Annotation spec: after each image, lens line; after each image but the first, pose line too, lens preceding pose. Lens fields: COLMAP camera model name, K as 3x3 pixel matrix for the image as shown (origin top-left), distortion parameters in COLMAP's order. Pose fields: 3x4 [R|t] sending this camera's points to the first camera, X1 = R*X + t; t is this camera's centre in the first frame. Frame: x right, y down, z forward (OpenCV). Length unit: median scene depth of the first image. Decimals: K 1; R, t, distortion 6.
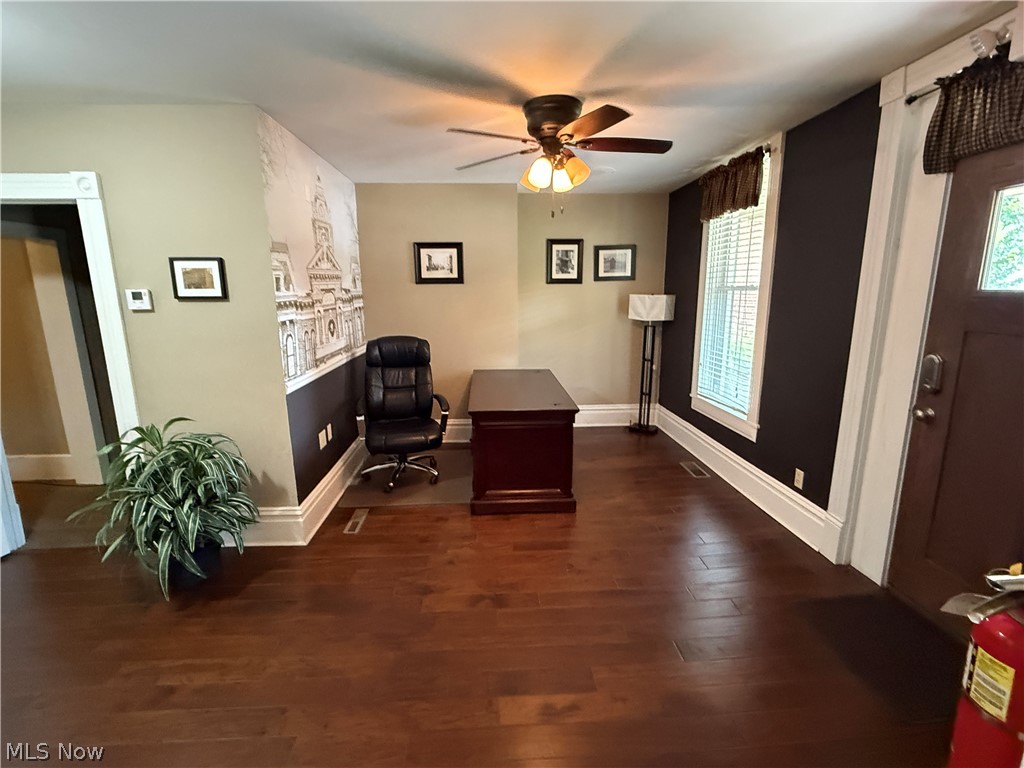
lens RADIAL K [[475.2, 0, 504.4], [0, 475.2, 377.5], [0, 0, 1]] dist [0.031410, 0.000872]
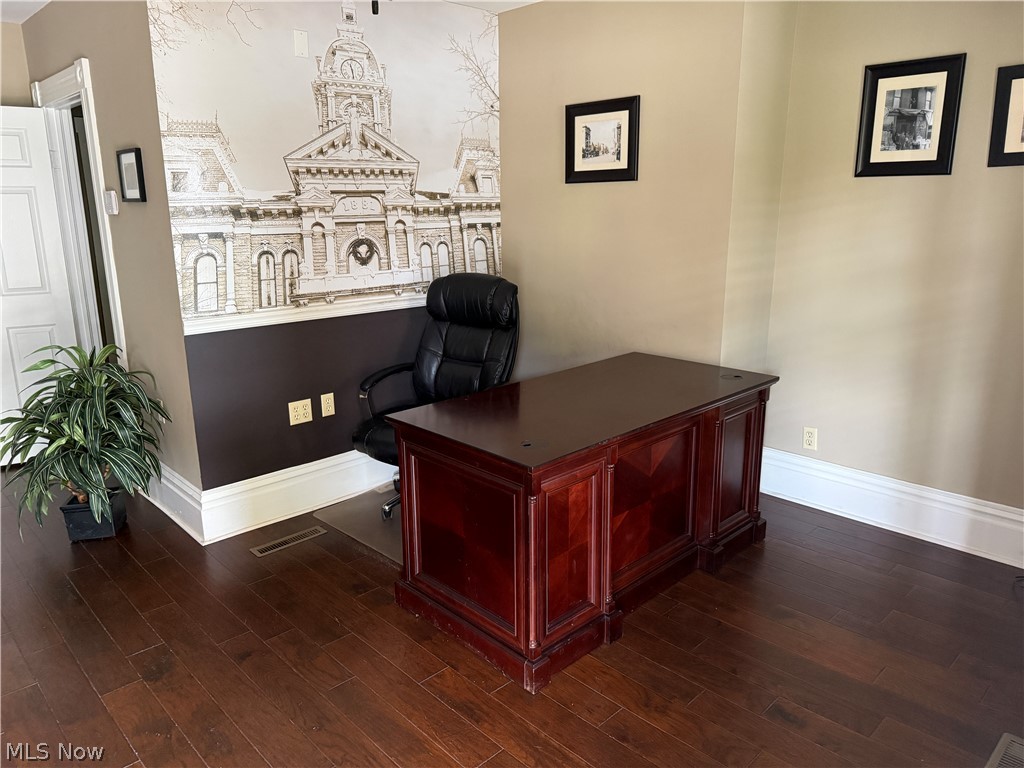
lens RADIAL K [[730.0, 0, 513.4], [0, 730.0, 382.5], [0, 0, 1]] dist [0.070501, -0.083891]
pose [[0.670263, 0.177033, -0.720699, 0.433997], [-0.136951, 0.983958, 0.114333, -0.056724], [0.729378, 0.022067, 0.683755, 0.374588]]
